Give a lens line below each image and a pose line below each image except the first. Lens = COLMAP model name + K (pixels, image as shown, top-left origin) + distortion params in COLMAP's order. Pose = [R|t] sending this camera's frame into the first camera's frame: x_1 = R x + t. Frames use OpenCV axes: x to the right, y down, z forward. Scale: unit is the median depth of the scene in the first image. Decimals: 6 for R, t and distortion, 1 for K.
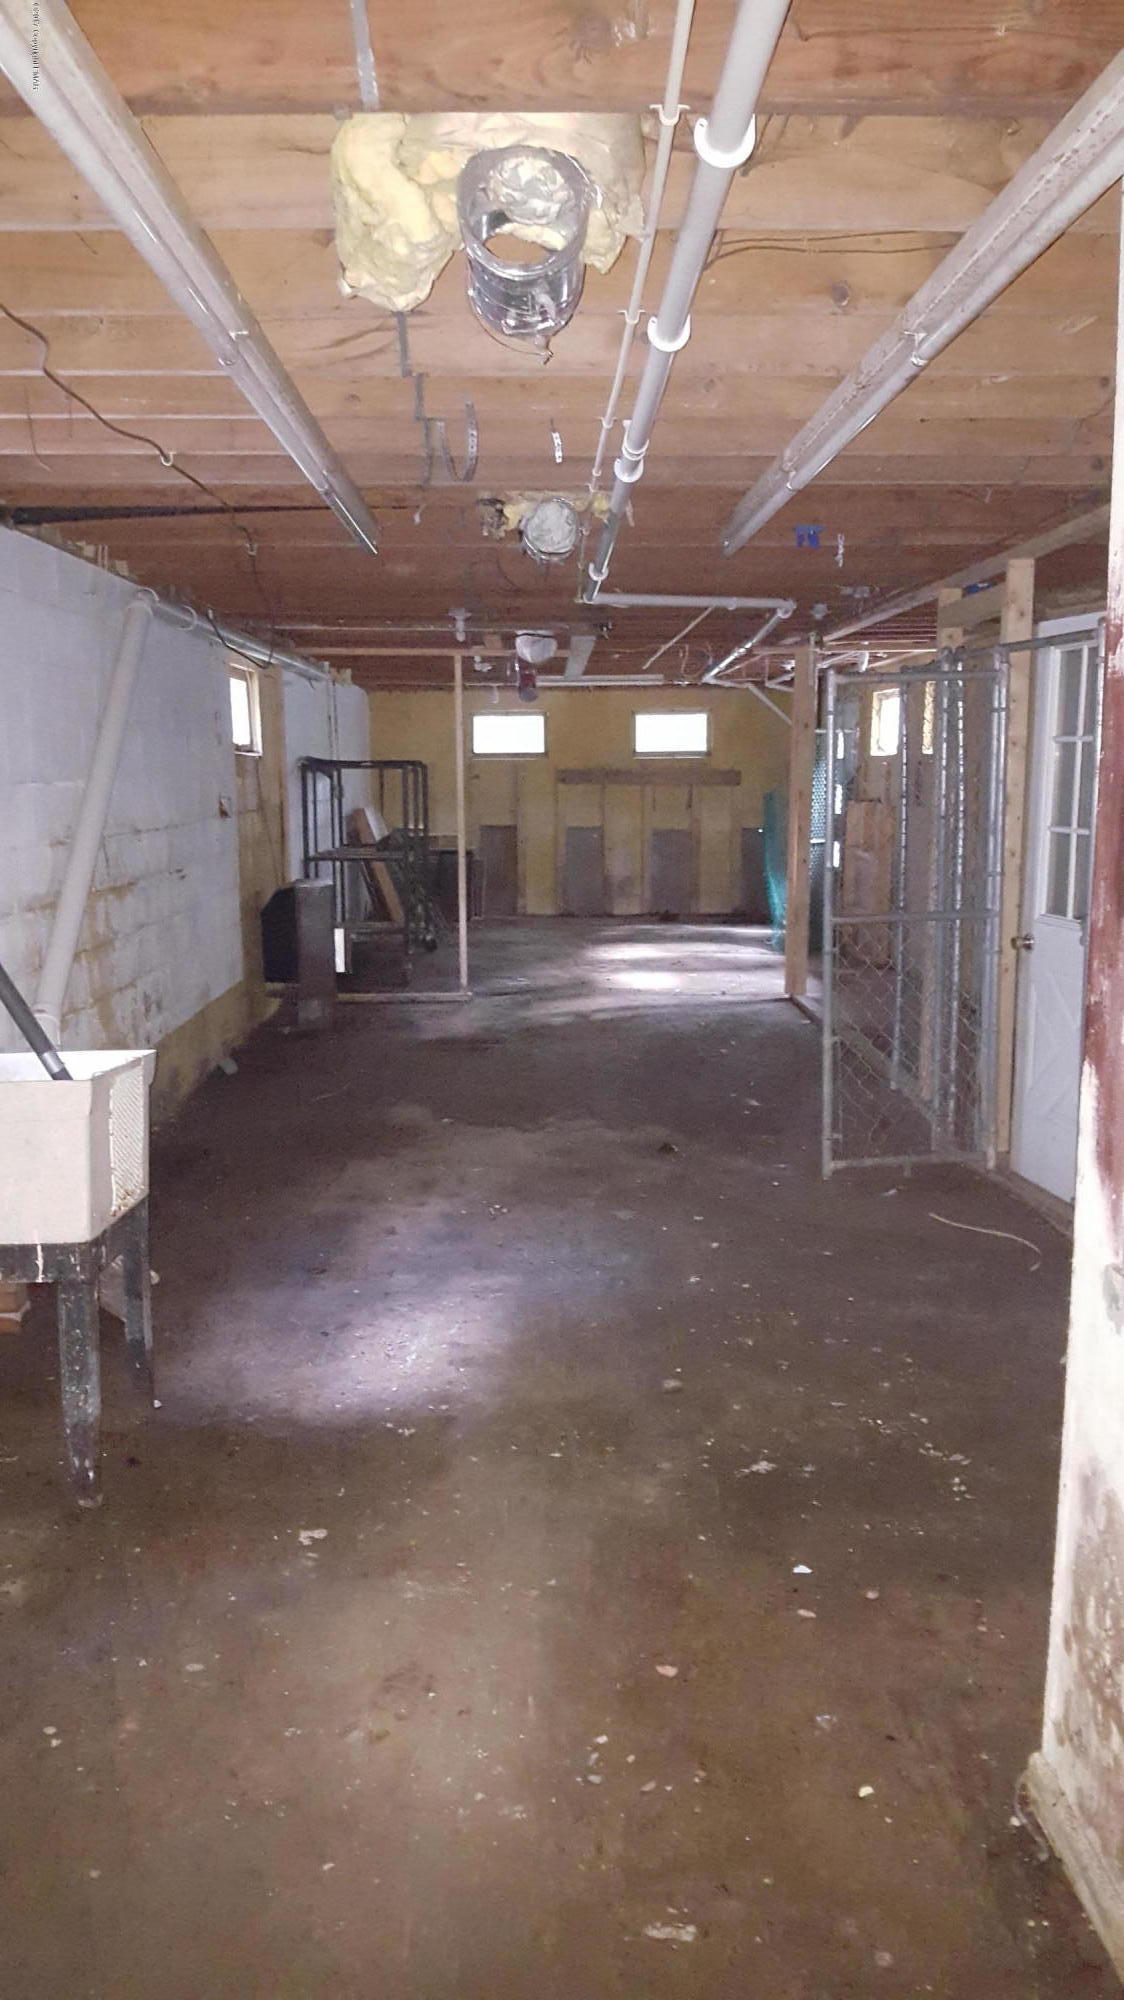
lens RADIAL K [[1515.6, 0, 560.6], [0, 1515.6, 1007.4], [0, 0, 1]] dist [0.010128, 0.000639]
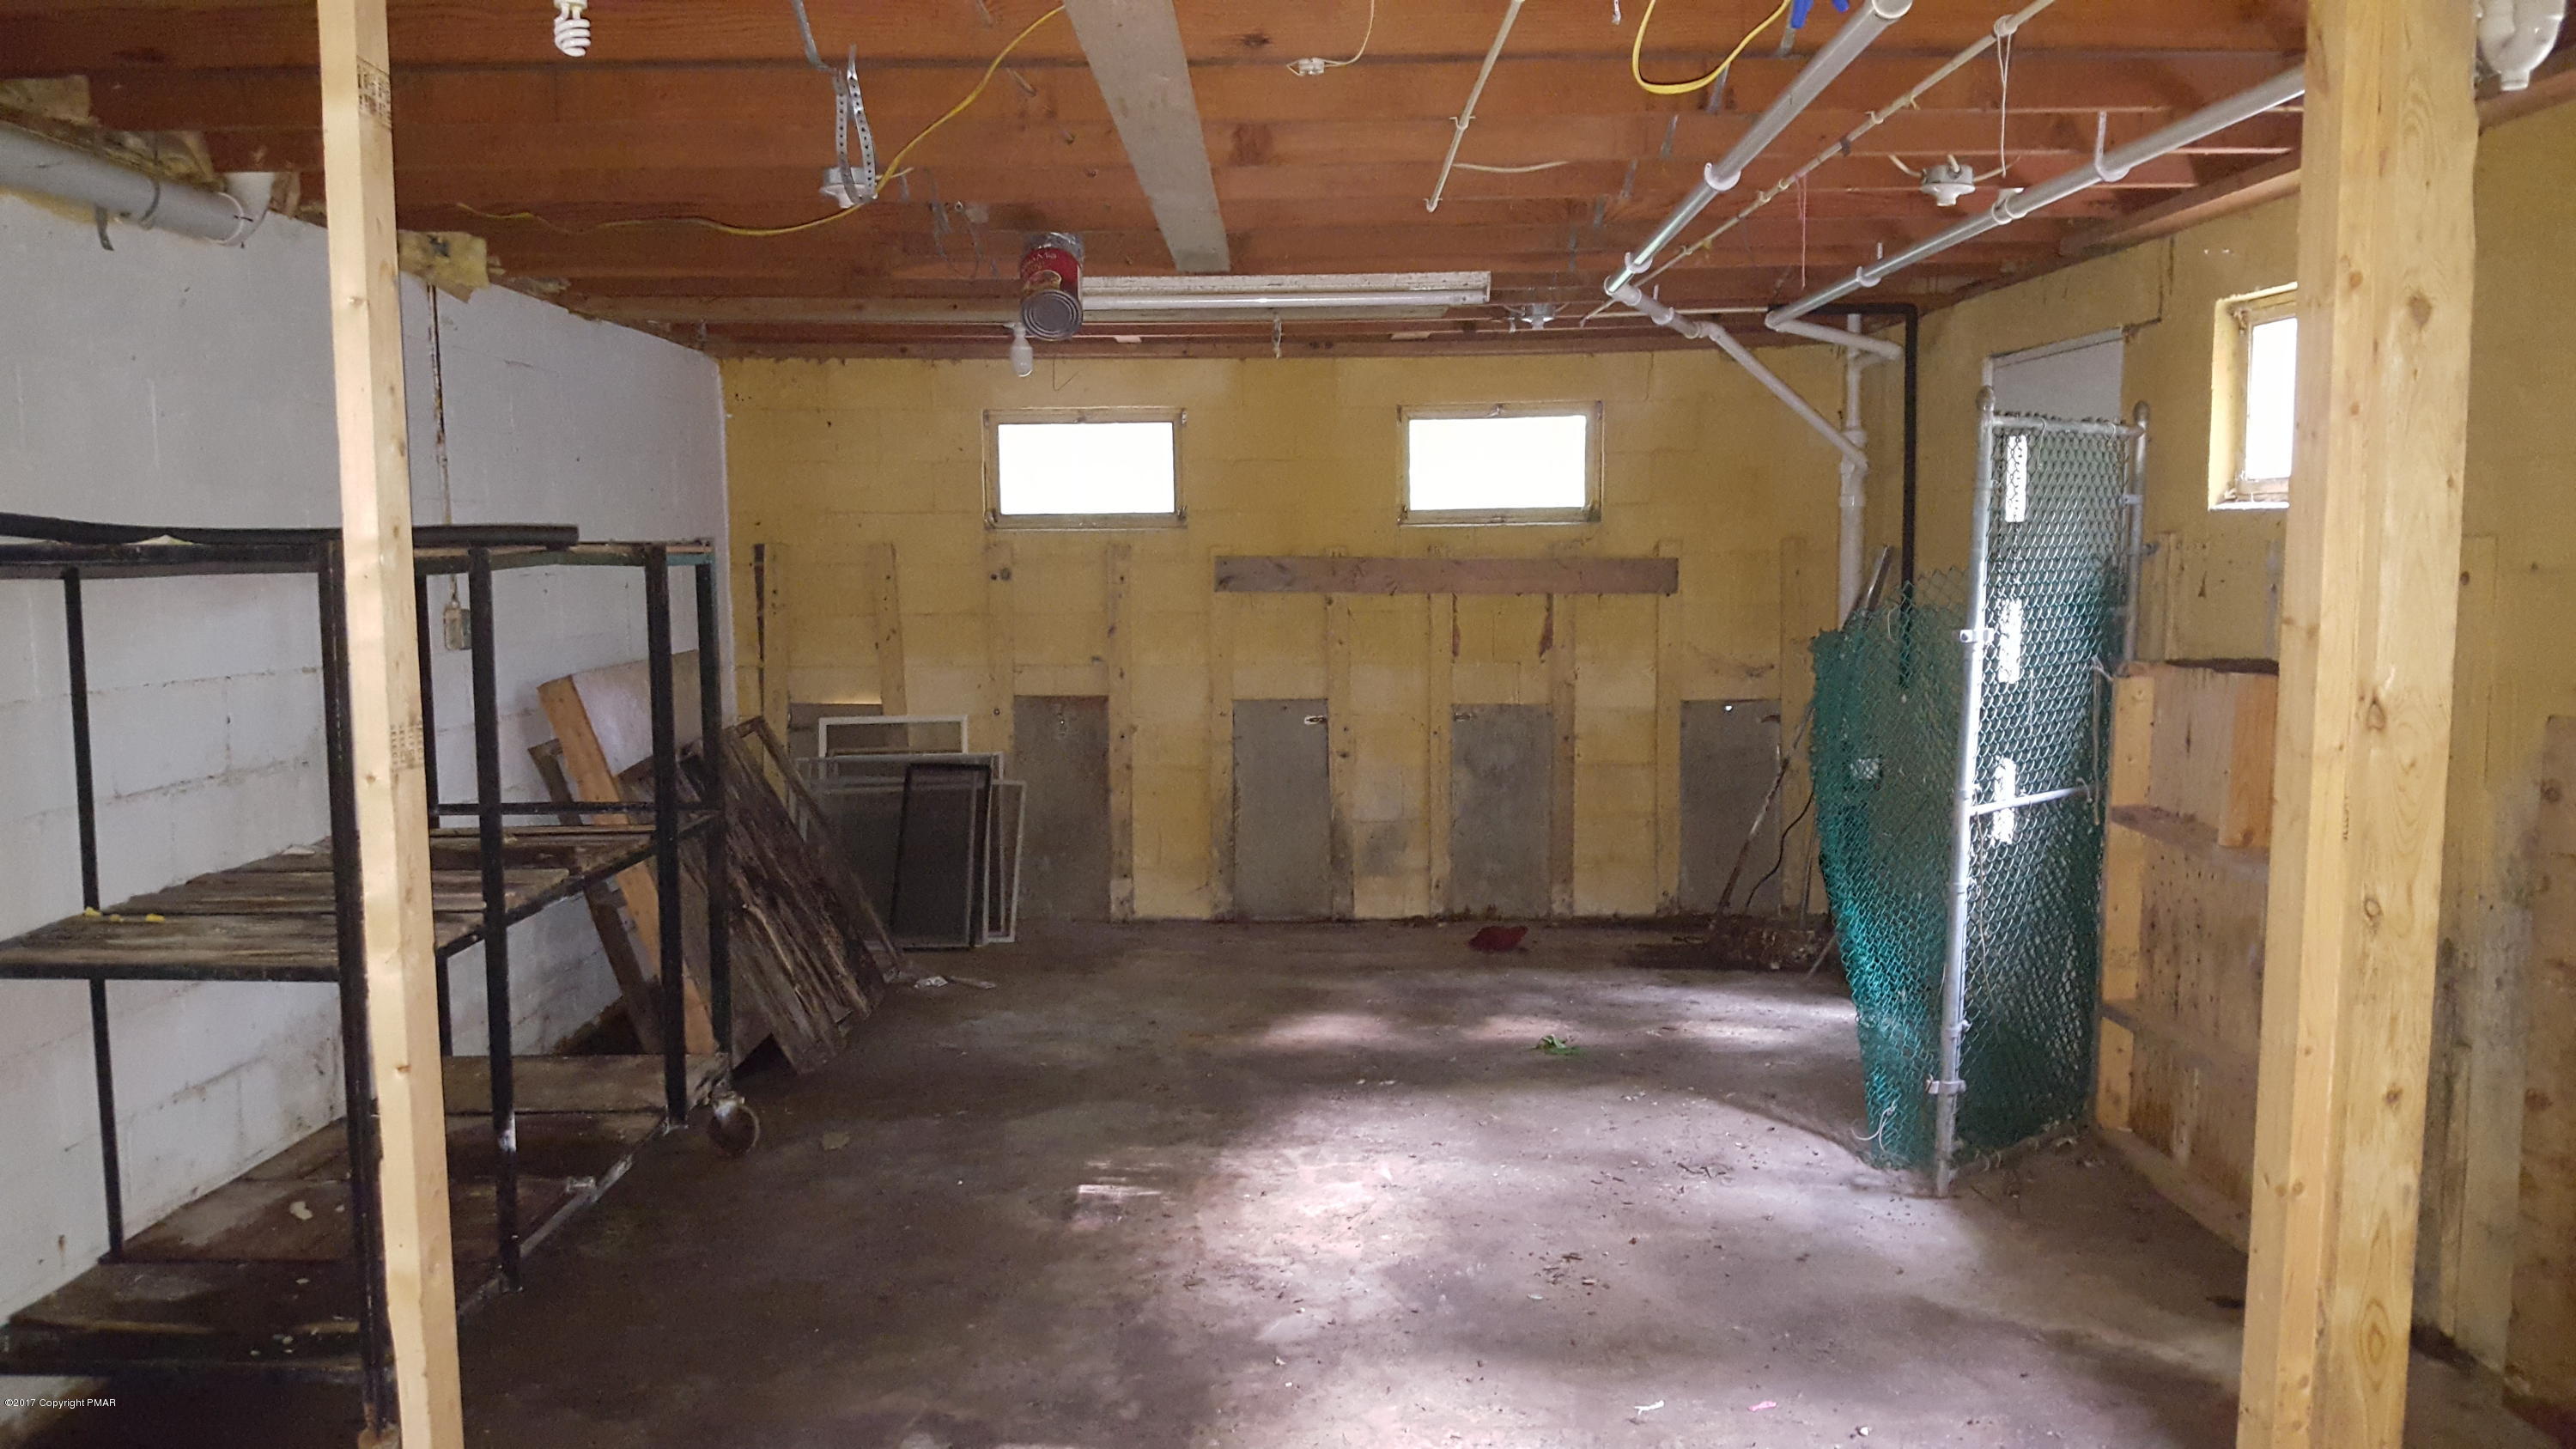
lens RADIAL K [[1952.4, 0, 1283.7], [0, 1952.4, 720.6], [0, 0, 1]] dist [0.010128, 0.000639]
pose [[0.999594, -0.000453, -0.028496, 0.031283], [-0.001255, 0.998204, -0.059898, -0.083515], [0.028472, 0.059910, 0.997798, 0.495270]]
